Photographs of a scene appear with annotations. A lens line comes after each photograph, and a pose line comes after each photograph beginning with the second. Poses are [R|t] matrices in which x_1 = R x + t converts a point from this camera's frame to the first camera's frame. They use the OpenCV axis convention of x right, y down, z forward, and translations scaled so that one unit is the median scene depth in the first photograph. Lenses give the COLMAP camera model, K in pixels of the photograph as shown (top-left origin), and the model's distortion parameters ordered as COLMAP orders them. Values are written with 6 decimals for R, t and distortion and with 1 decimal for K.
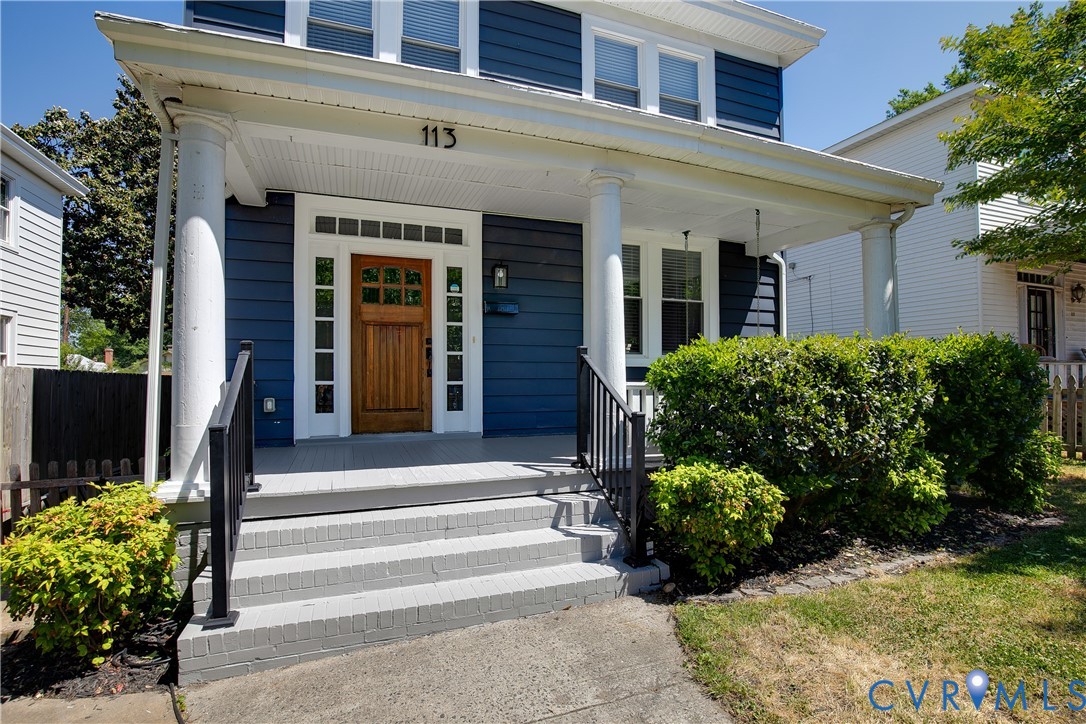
lens RADIAL K [[466.3, 0, 543.0], [0, 466.3, 362.0], [0, 0, 1]] dist [-0.031044, -0.000220]
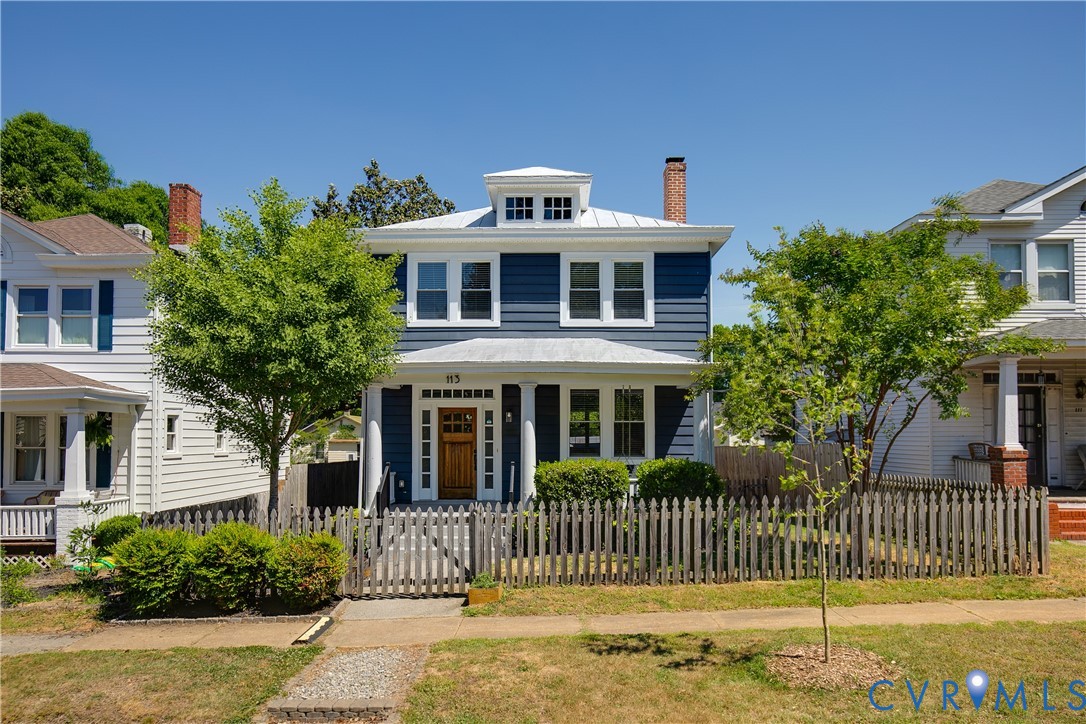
lens RADIAL K [[705.9, 0, 543.0], [0, 705.9, 362.0], [0, 0, 1]] dist [-0.001209, -0.000644]
pose [[0.916809, -0.043545, -0.396944, 1.189895], [0.016213, 0.997276, -0.071957, -0.199962], [0.398996, 0.059535, 0.915018, -1.578851]]
